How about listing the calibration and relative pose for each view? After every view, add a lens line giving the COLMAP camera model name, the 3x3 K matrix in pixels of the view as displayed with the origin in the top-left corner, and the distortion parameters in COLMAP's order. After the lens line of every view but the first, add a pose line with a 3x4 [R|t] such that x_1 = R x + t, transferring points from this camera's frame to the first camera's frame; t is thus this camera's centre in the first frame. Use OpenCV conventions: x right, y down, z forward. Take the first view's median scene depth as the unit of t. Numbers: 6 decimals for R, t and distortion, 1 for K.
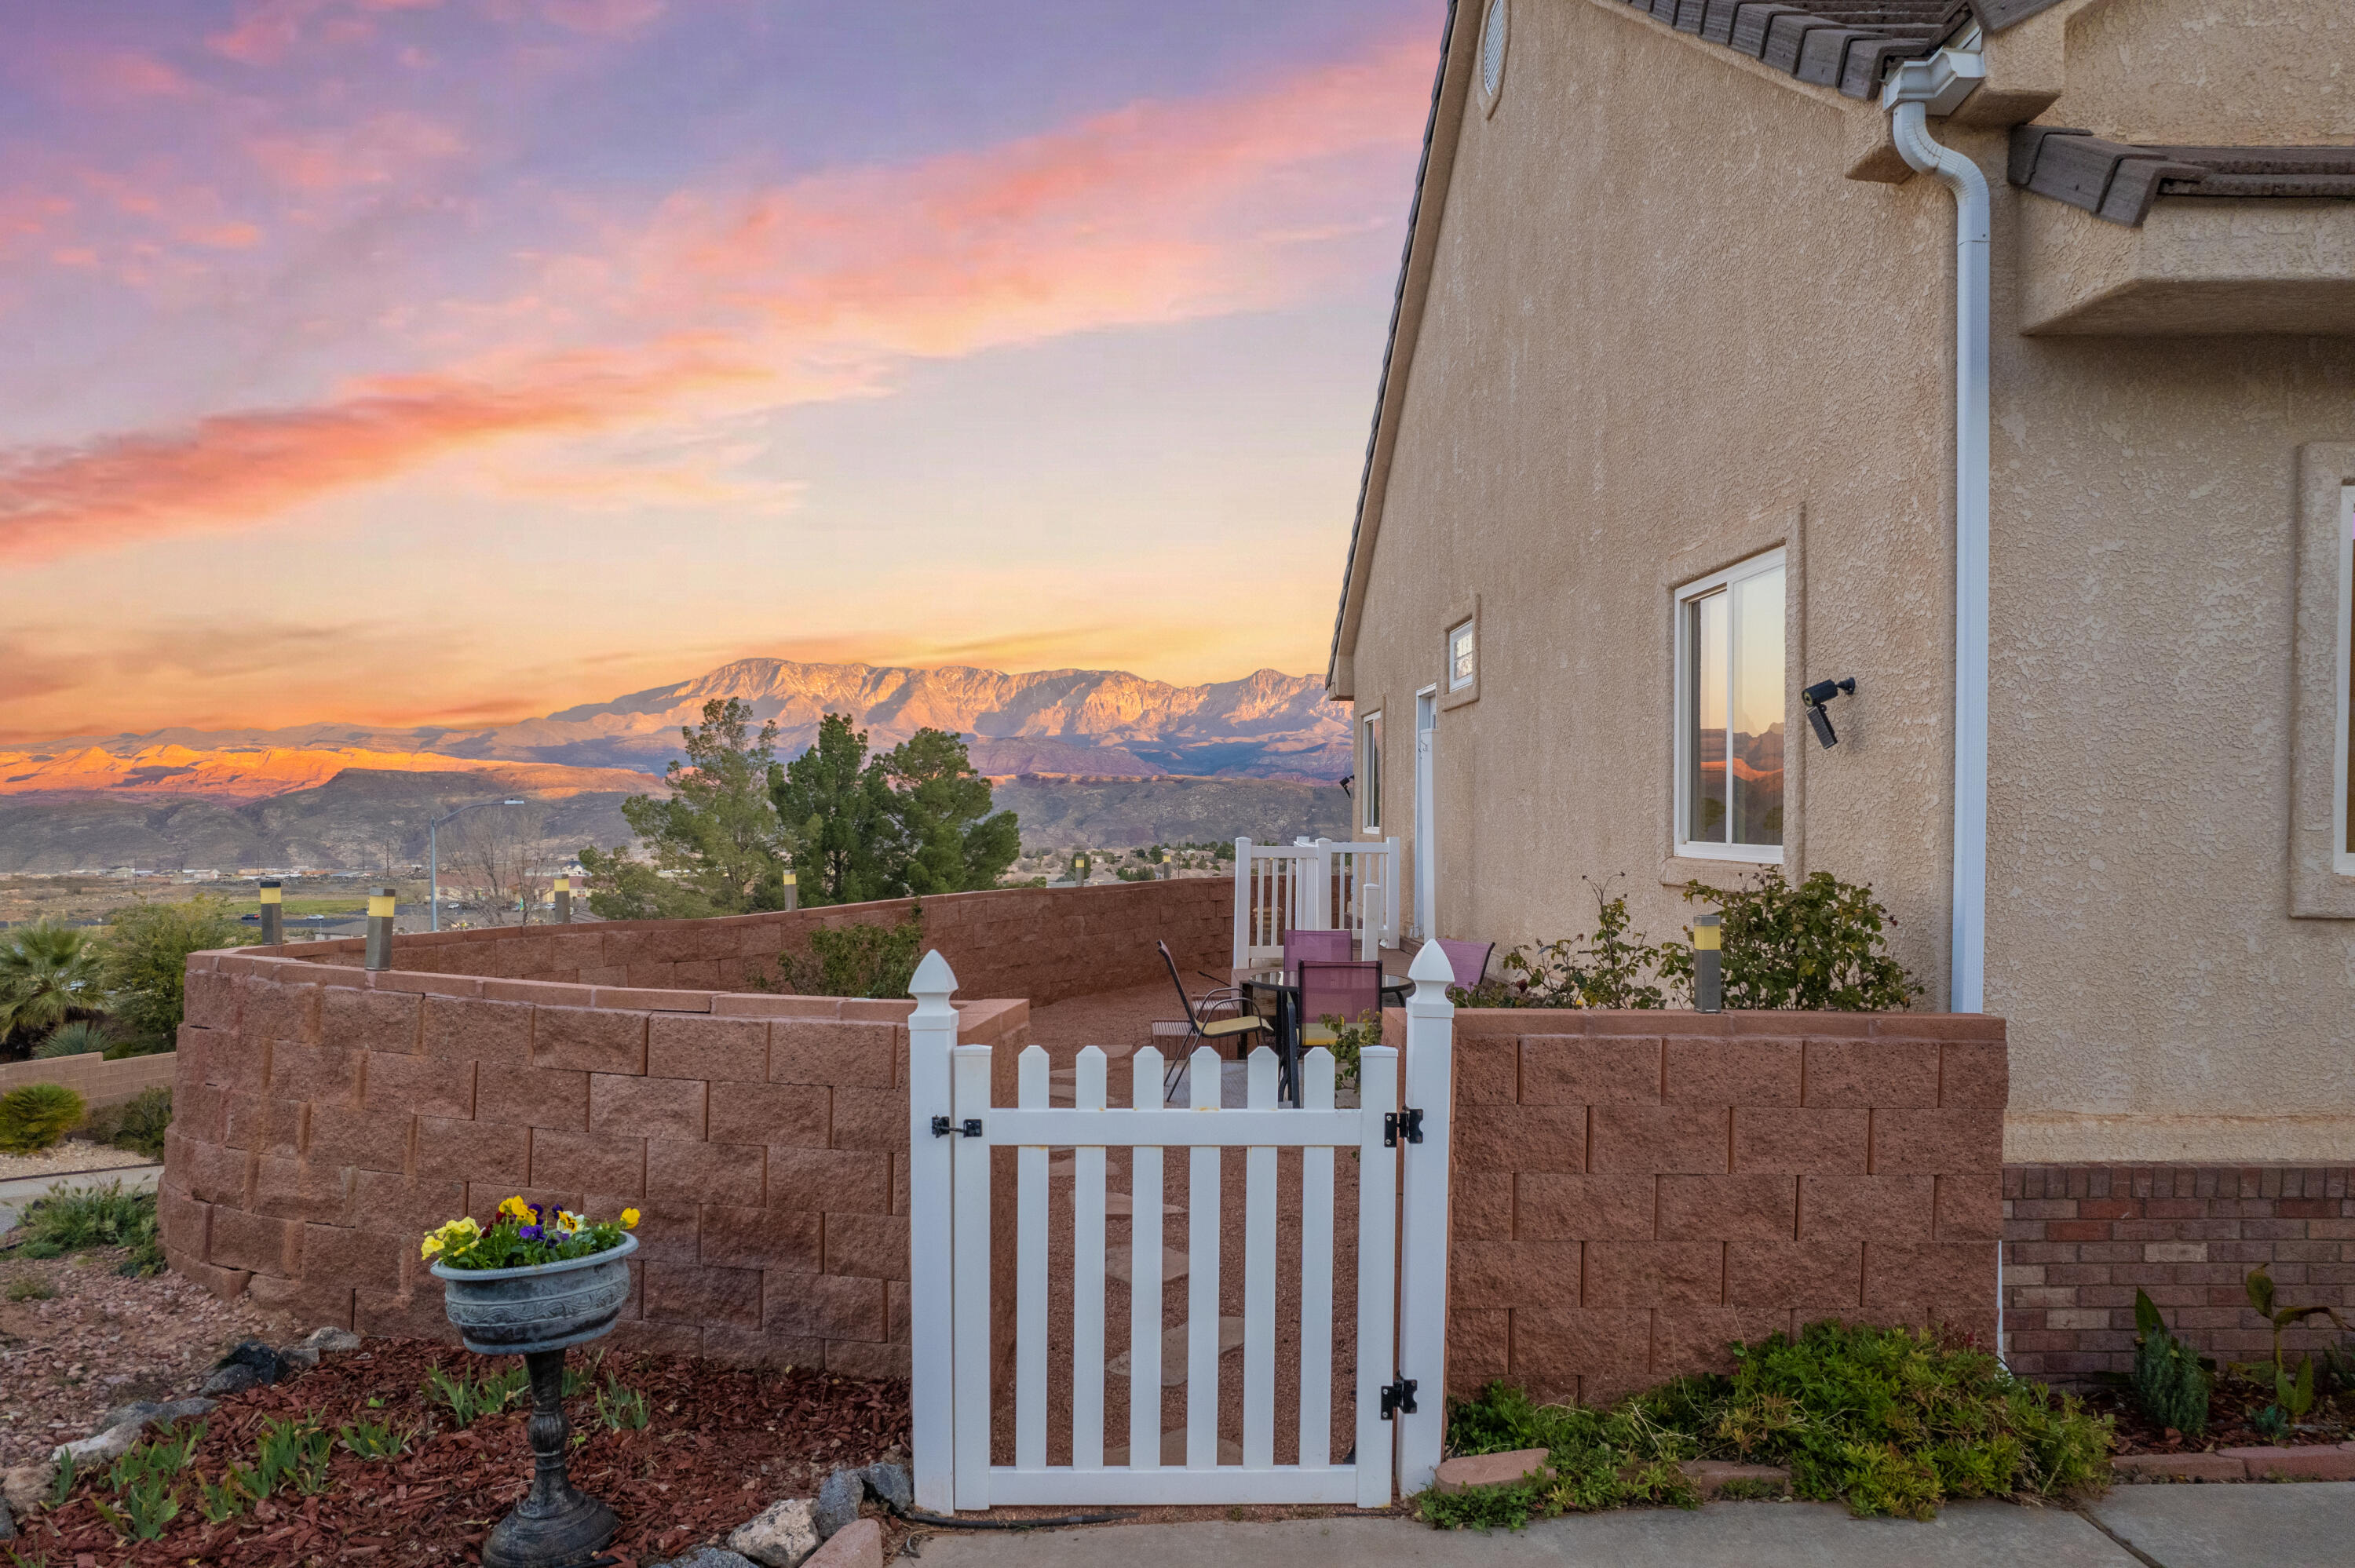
lens RADIAL K [[1492.3, 0, 1172.8], [0, 1492.3, 780.7], [0, 0, 1]] dist [-0.045678, 0.035864]
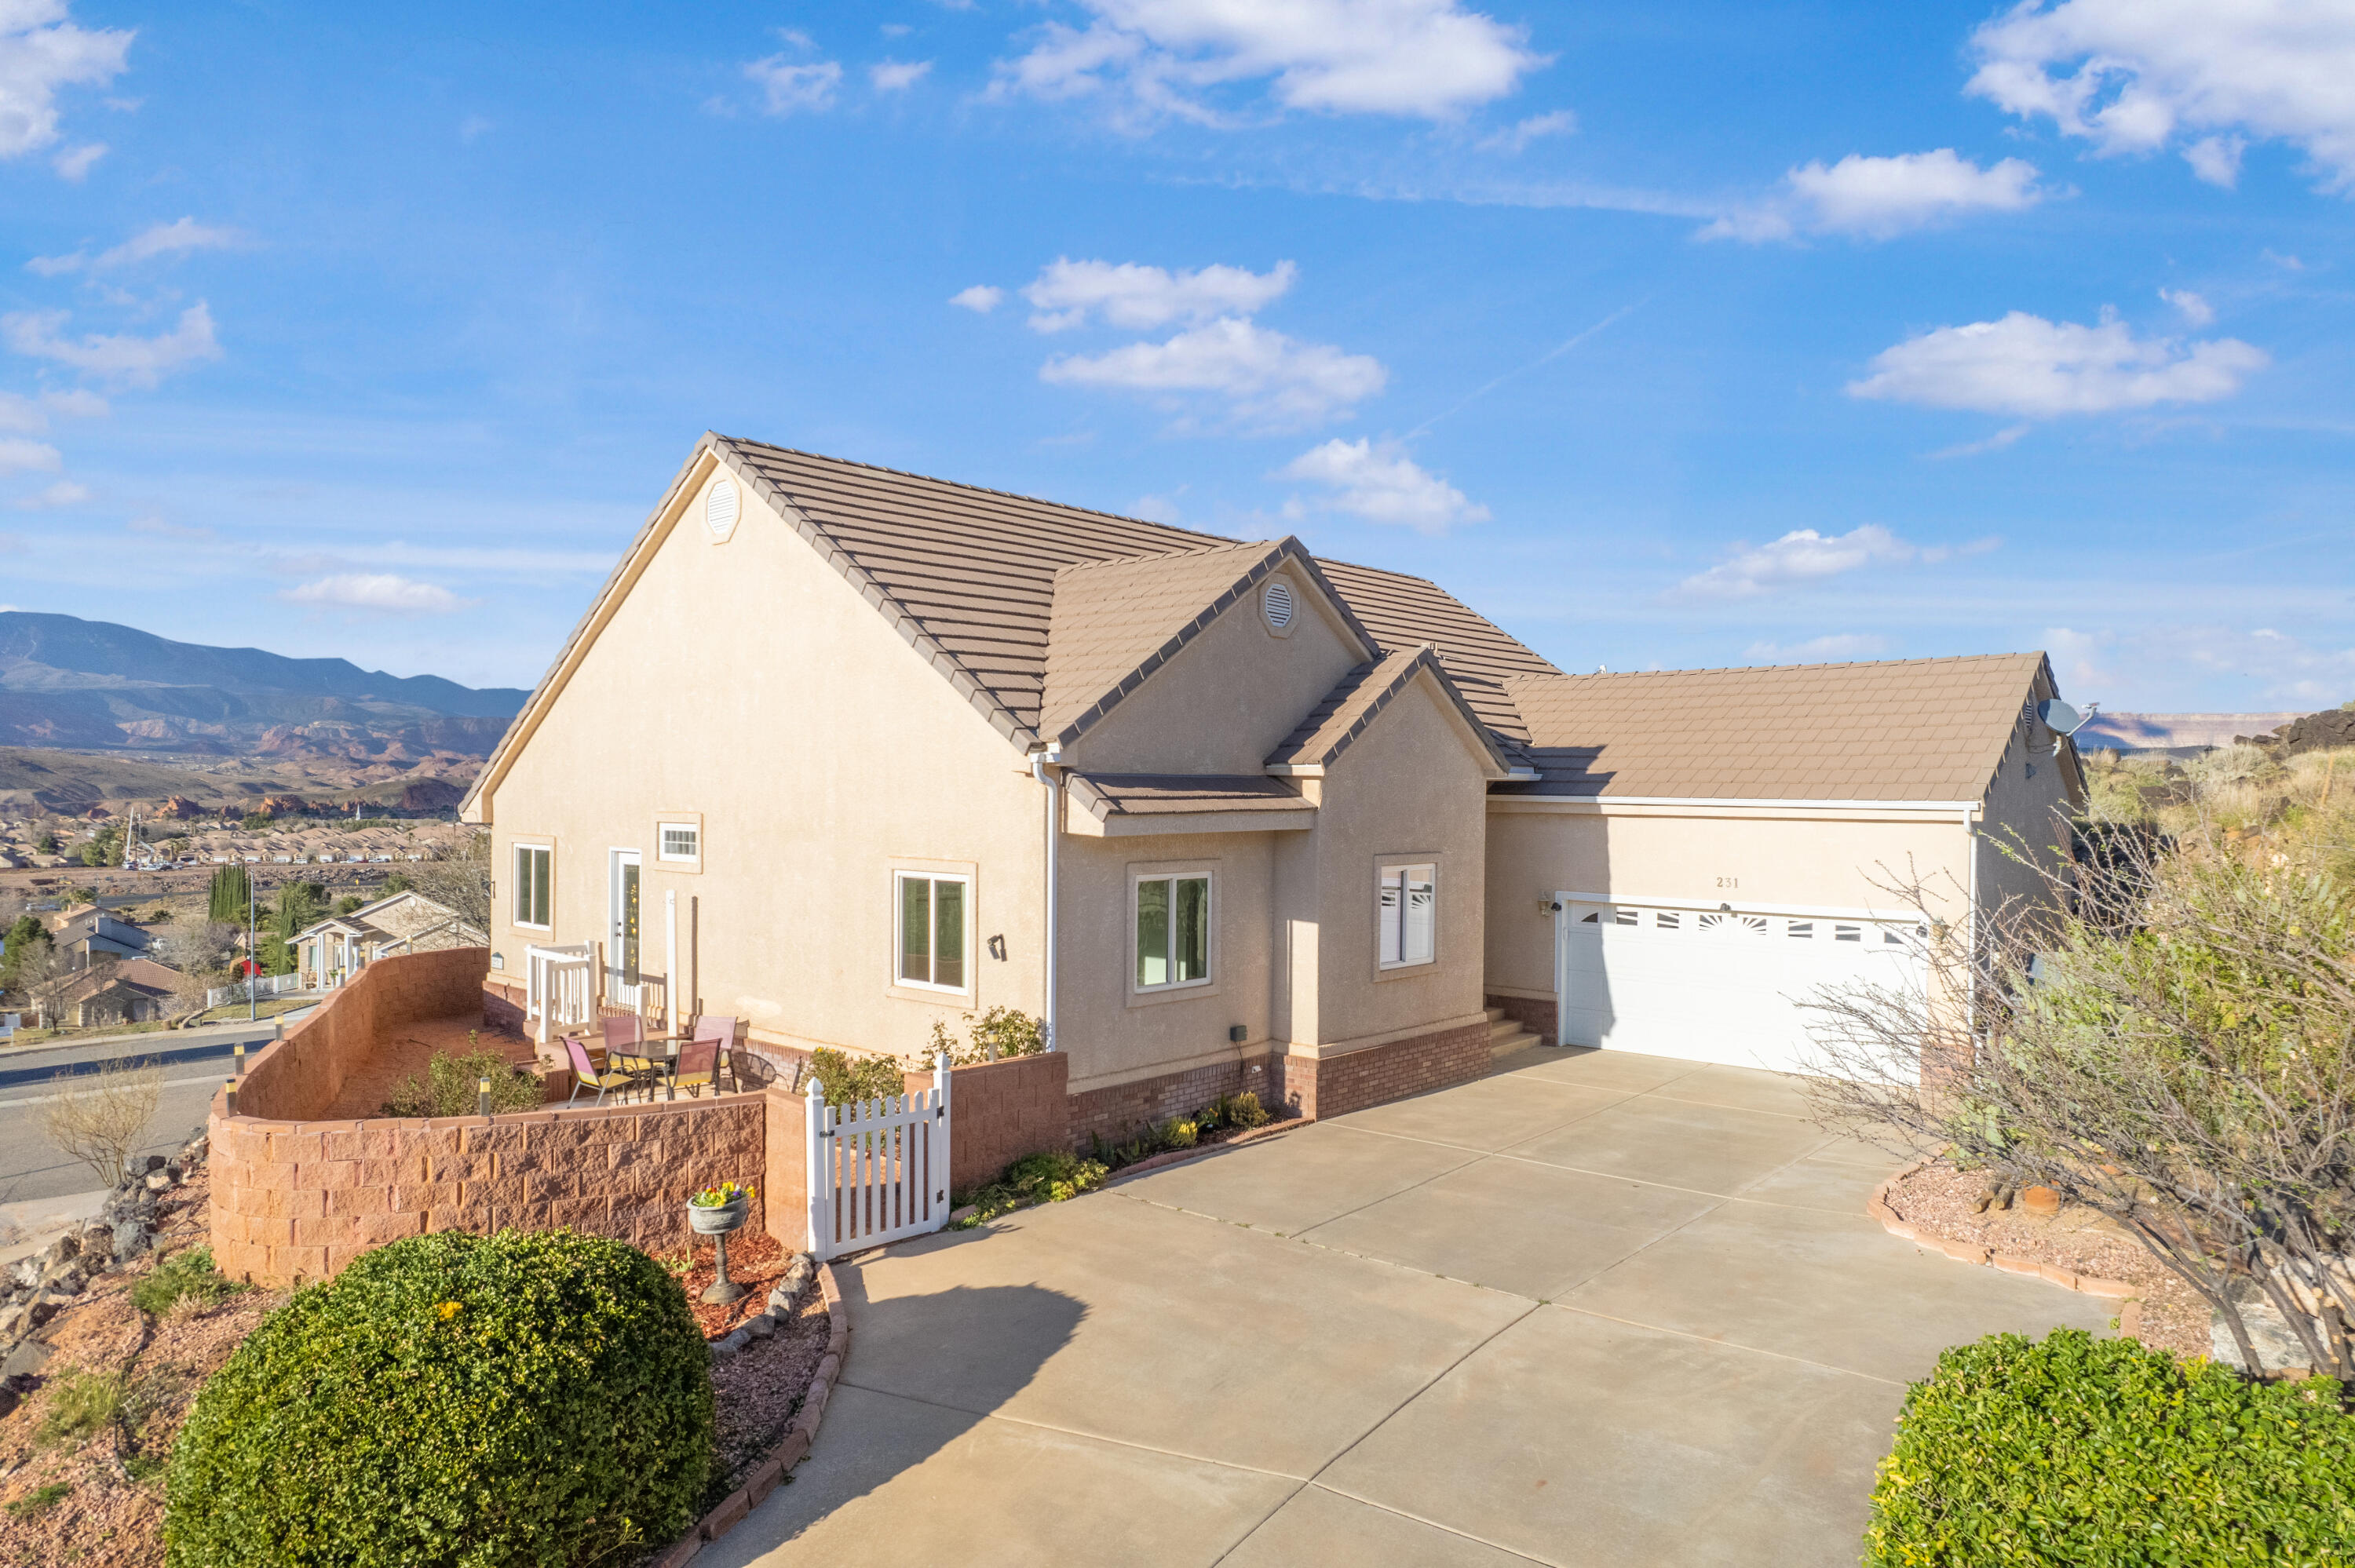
lens RADIAL K [[1492.3, 0, 1178.0], [0, 1492.3, 785.3], [0, 0, 1]] dist [-0.045678, 0.035864]
pose [[0.684828, 0.001898, 0.728702, -1.823628], [-0.002090, 0.999998, -0.000640, -0.467587], [-0.728701, -0.001084, 0.684831, -1.563169]]
